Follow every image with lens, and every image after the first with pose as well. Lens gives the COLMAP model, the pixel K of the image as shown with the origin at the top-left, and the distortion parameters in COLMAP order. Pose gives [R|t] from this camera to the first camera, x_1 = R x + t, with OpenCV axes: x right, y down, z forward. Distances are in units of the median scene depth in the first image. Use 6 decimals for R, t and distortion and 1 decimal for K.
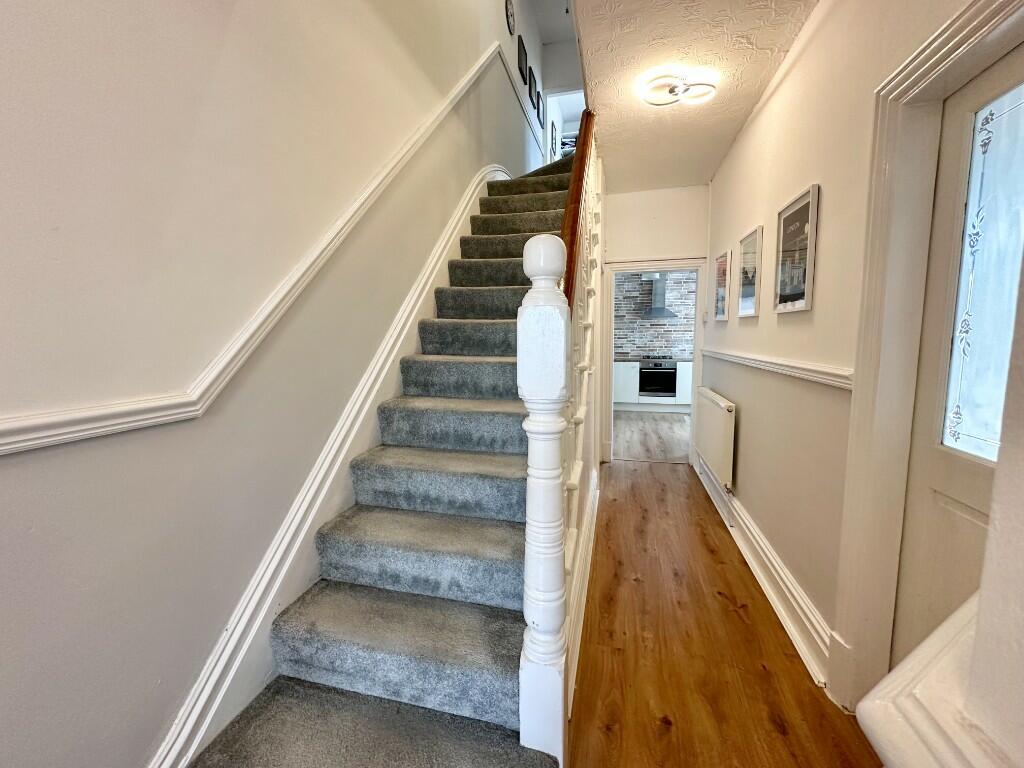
lens RADIAL K [[409.7, 0, 515.9], [0, 409.7, 378.9], [0, 0, 1]] dist [-0.002311, -0.000134]
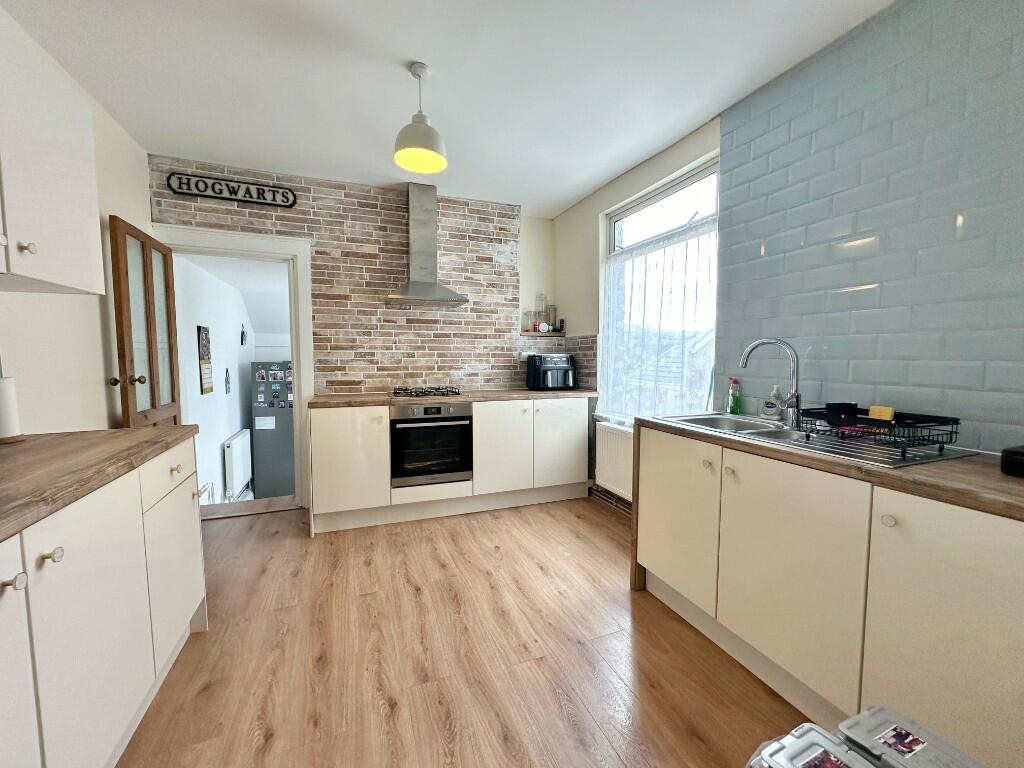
lens RADIAL K [[409.7, 0, 510.6], [0, 409.7, 380.3], [0, 0, 1]] dist [-0.002311, -0.000134]
pose [[0.802184, -0.021681, 0.596682, 0.150784], [0.045488, 0.998655, -0.024867, -0.049216], [-0.595341, 0.047090, 0.802092, 0.580911]]
